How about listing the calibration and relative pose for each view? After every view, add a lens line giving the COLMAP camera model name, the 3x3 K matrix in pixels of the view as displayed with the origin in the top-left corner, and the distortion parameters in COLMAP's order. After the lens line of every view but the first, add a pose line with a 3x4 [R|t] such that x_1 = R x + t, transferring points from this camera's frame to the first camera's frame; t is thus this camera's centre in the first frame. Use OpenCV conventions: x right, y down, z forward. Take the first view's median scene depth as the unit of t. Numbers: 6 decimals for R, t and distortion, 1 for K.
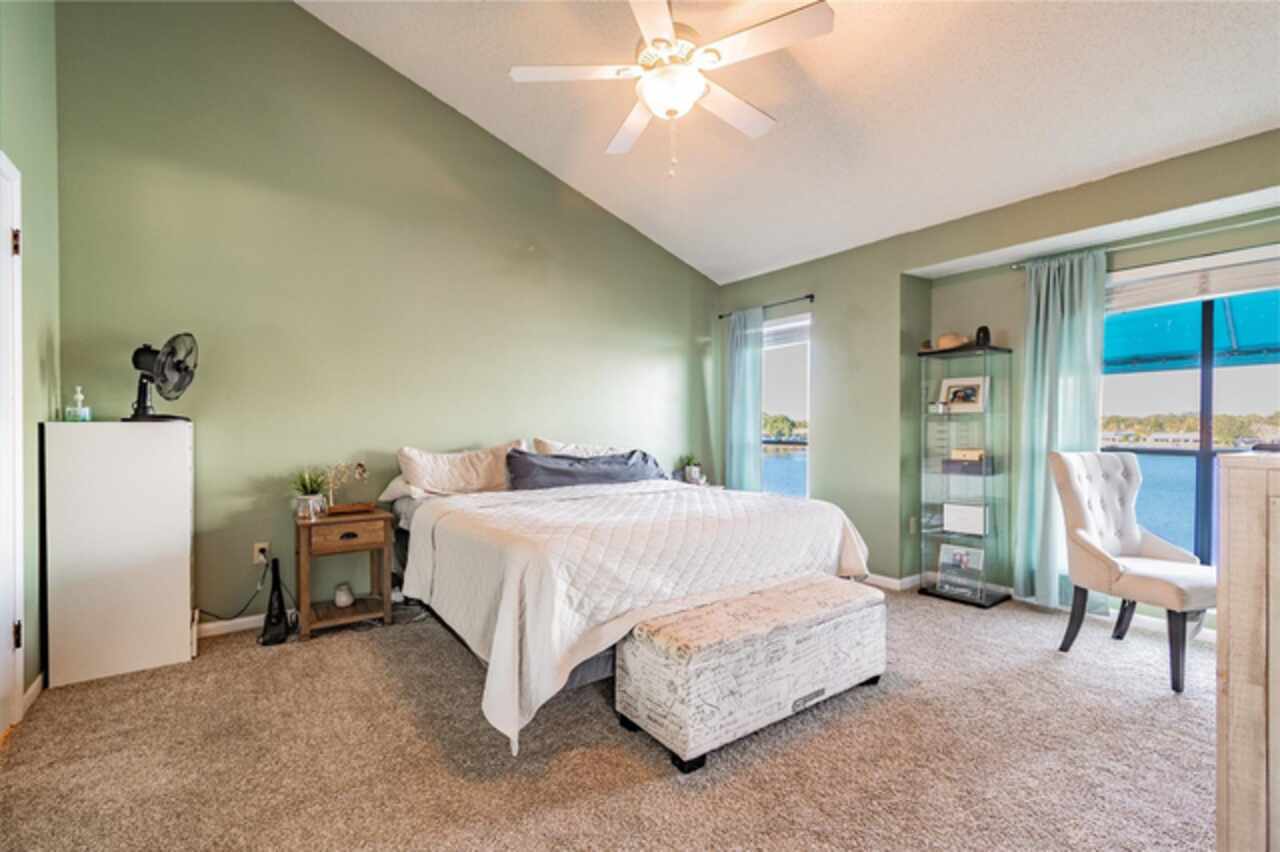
lens RADIAL K [[567.8, 0, 640.0], [0, 567.8, 426.0], [0, 0, 1]] dist [-0.001336, -0.000229]
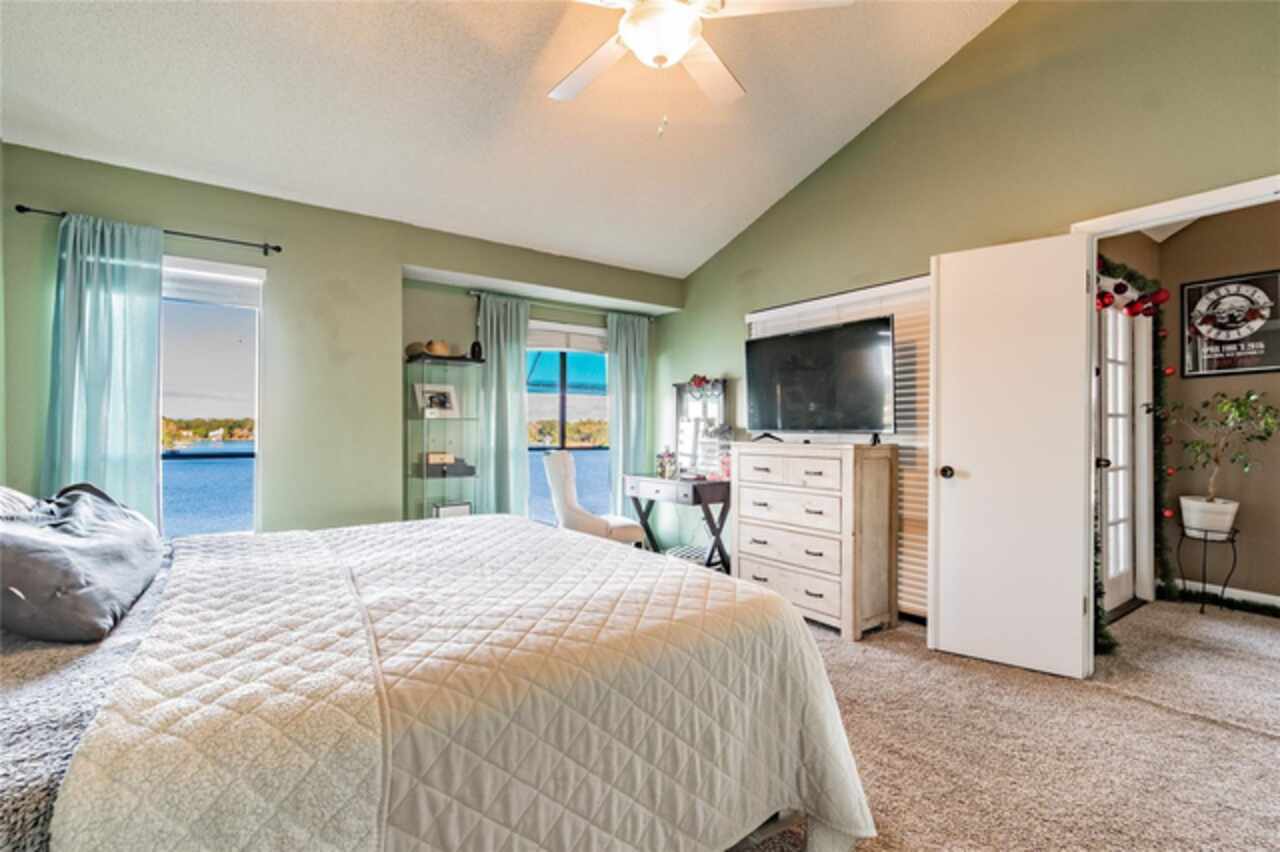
lens RADIAL K [[582.1, 0, 640.0], [0, 582.1, 426.0], [0, 0, 1]] dist [0.000744, 0.000200]
pose [[0.016254, 0.008719, 0.999830, -0.484595], [-0.006125, 0.999944, -0.008620, -0.001012], [-0.999849, -0.005984, 0.016306, 0.602225]]
